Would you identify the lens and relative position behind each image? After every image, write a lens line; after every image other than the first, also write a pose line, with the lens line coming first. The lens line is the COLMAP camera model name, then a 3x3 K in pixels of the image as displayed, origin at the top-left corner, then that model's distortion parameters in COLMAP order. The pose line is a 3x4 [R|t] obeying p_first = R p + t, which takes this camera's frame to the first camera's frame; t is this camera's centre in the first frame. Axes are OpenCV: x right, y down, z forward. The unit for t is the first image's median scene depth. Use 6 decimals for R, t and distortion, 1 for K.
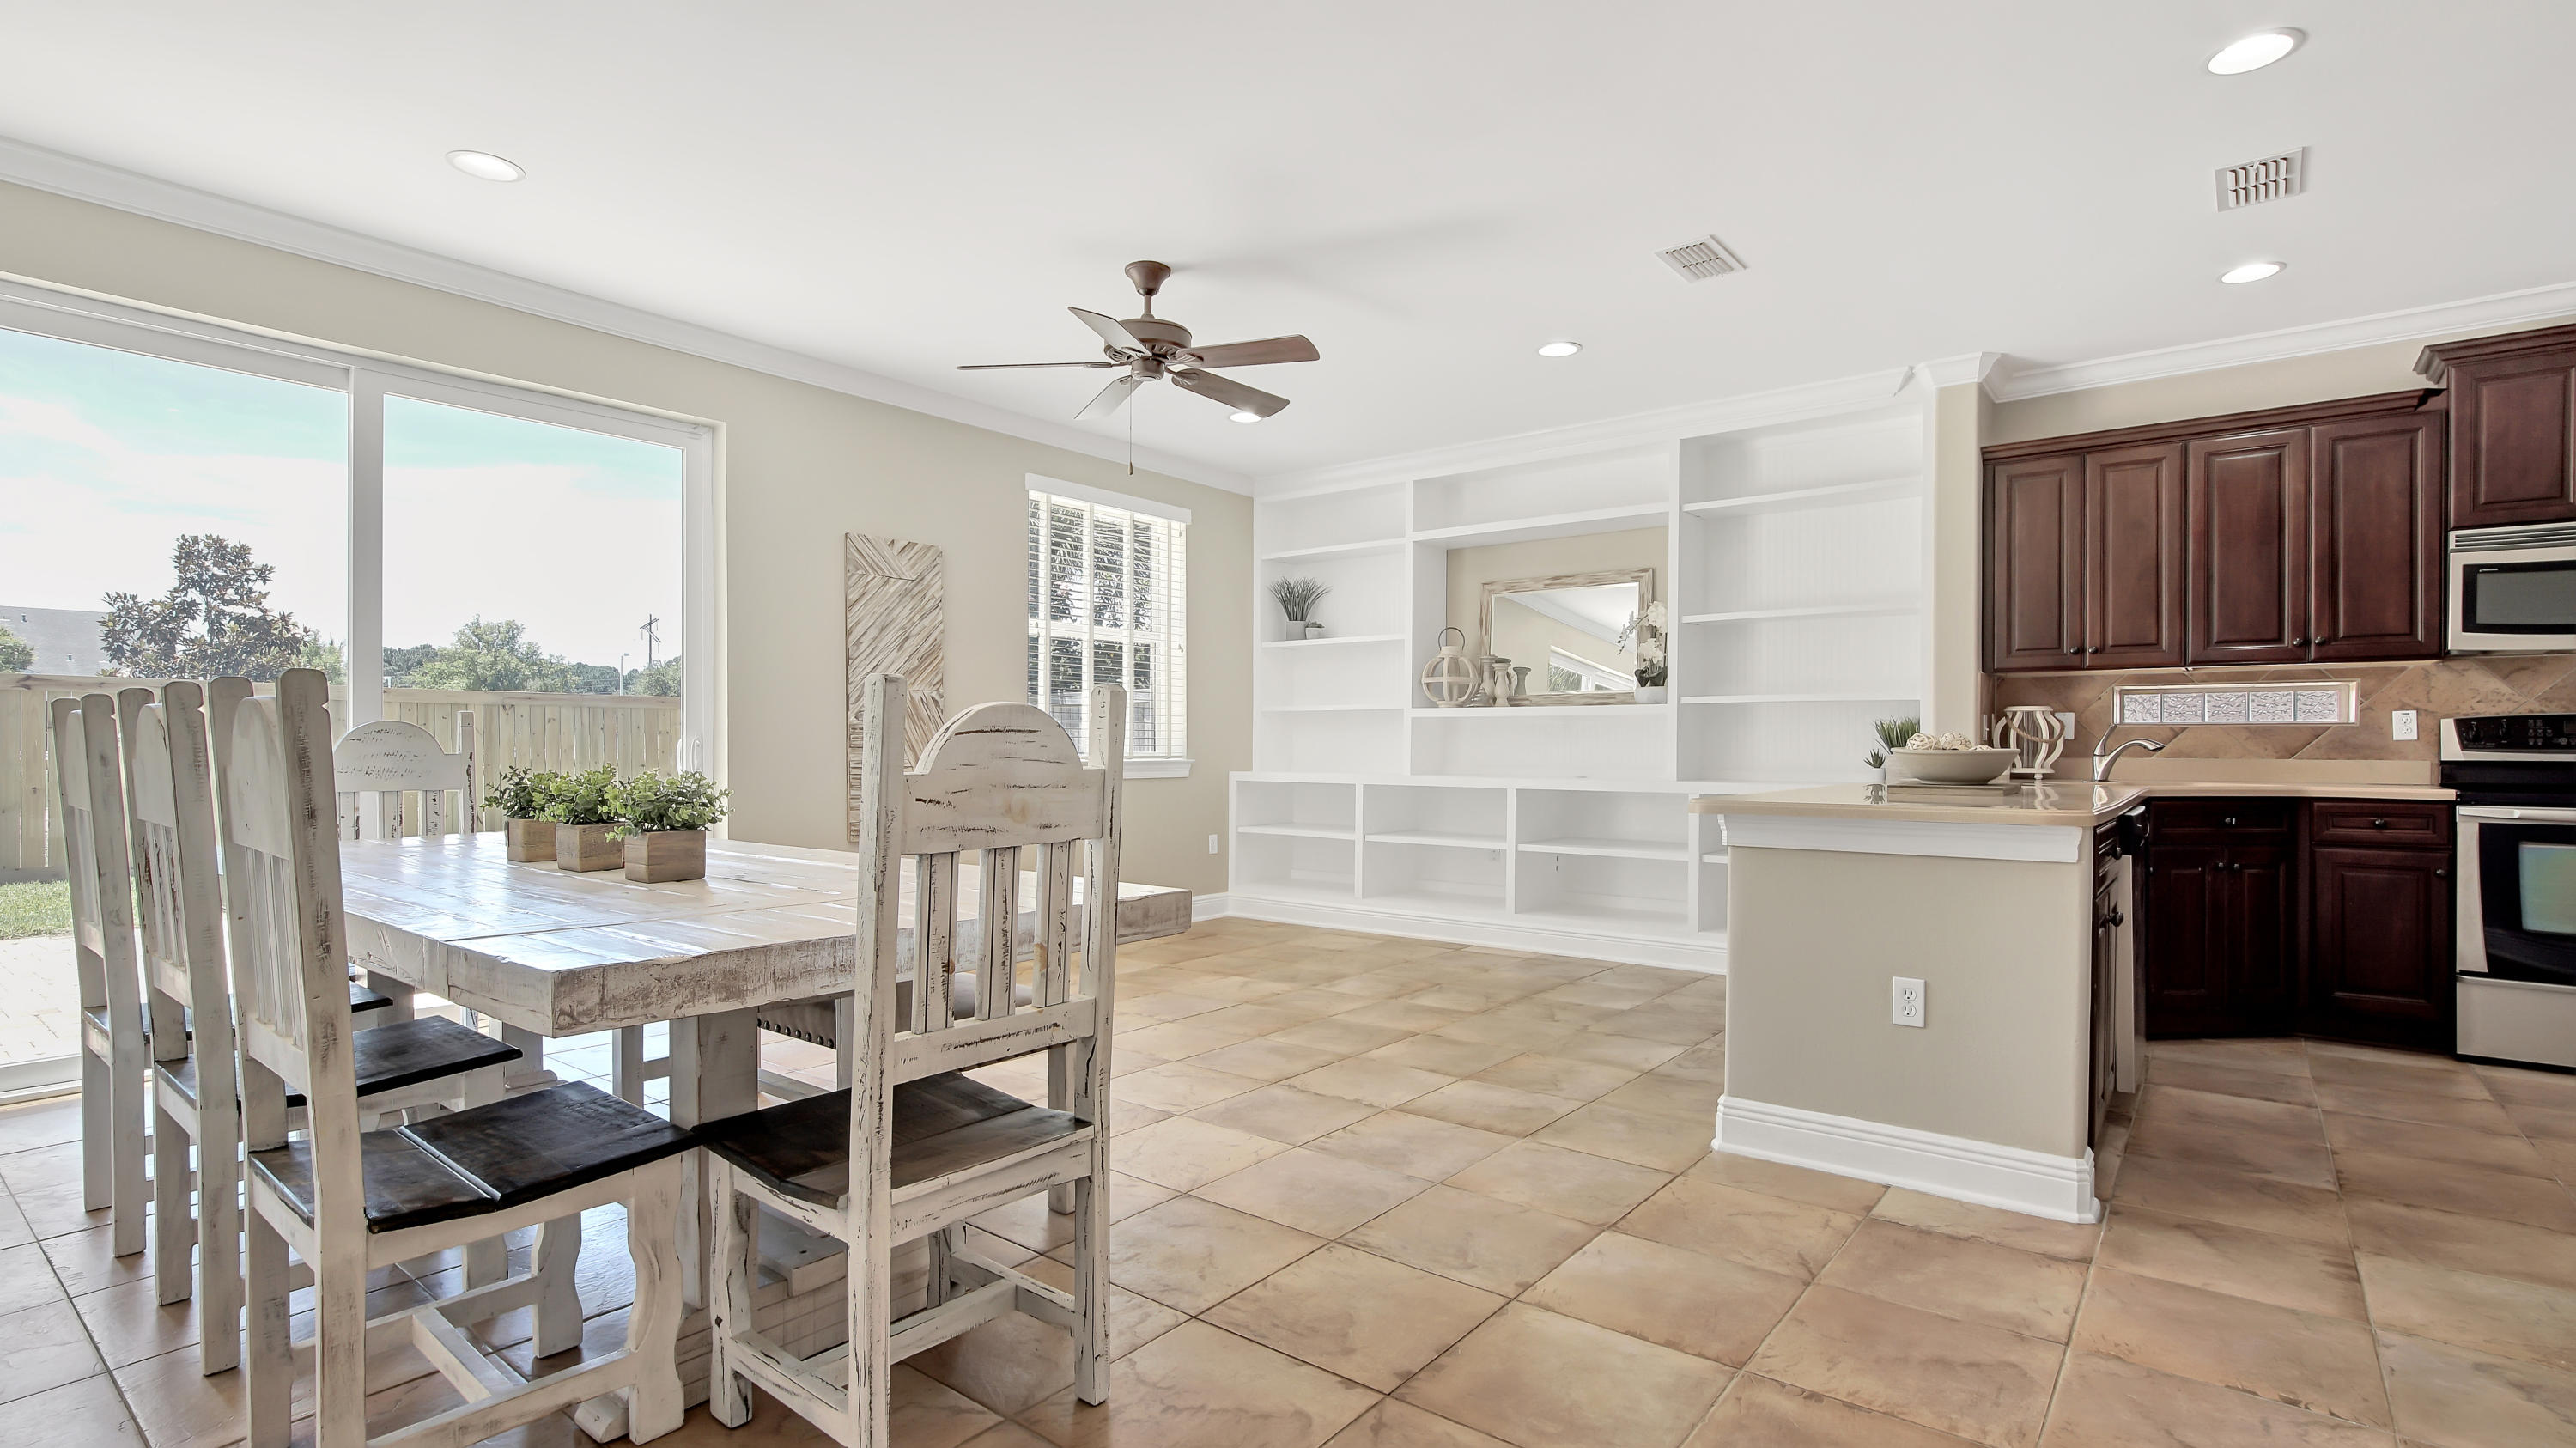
lens RADIAL K [[1193.2, 0, 1332.8], [0, 1193.2, 750.9], [0, 0, 1]] dist [-0.014051, 0.003648]
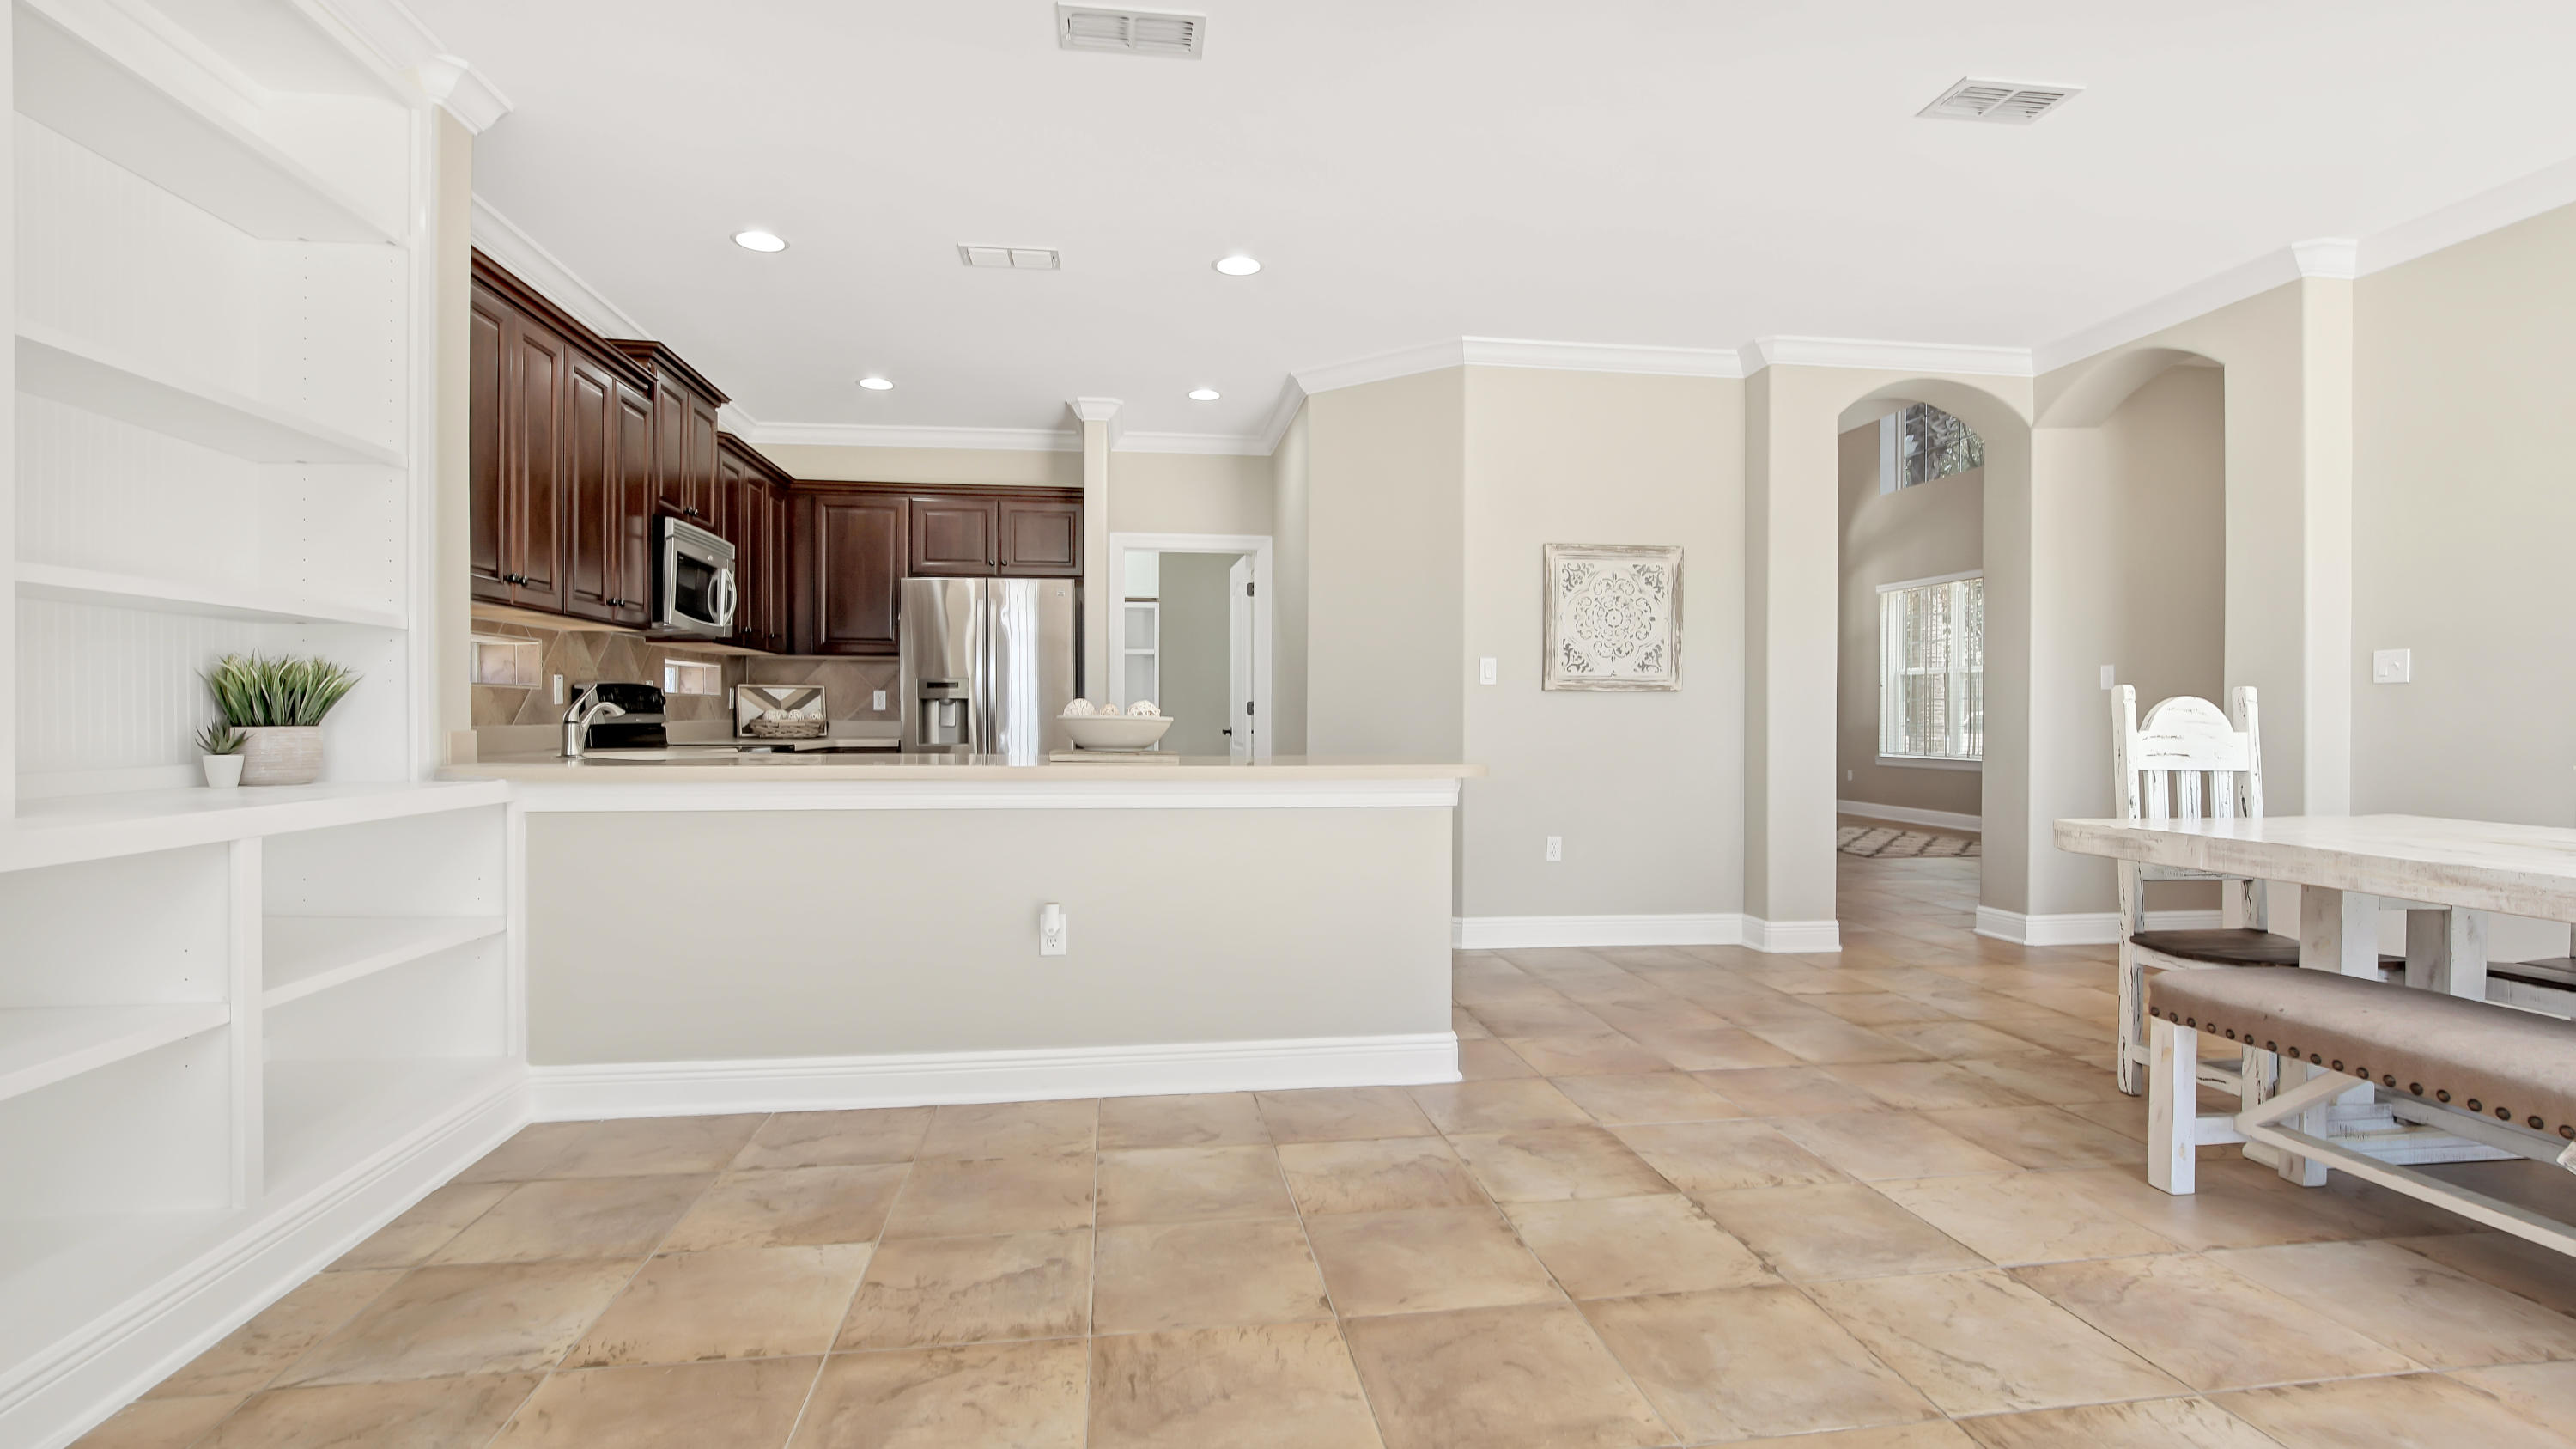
lens RADIAL K [[1193.2, 0, 1289.2], [0, 1193.2, 716.9], [0, 0, 1]] dist [-0.014051, 0.003648]
pose [[-0.702033, -0.004287, 0.712132, -0.235220], [0.000537, 0.999978, 0.006549, -0.004531], [-0.712144, 0.004980, -0.702016, 1.276438]]
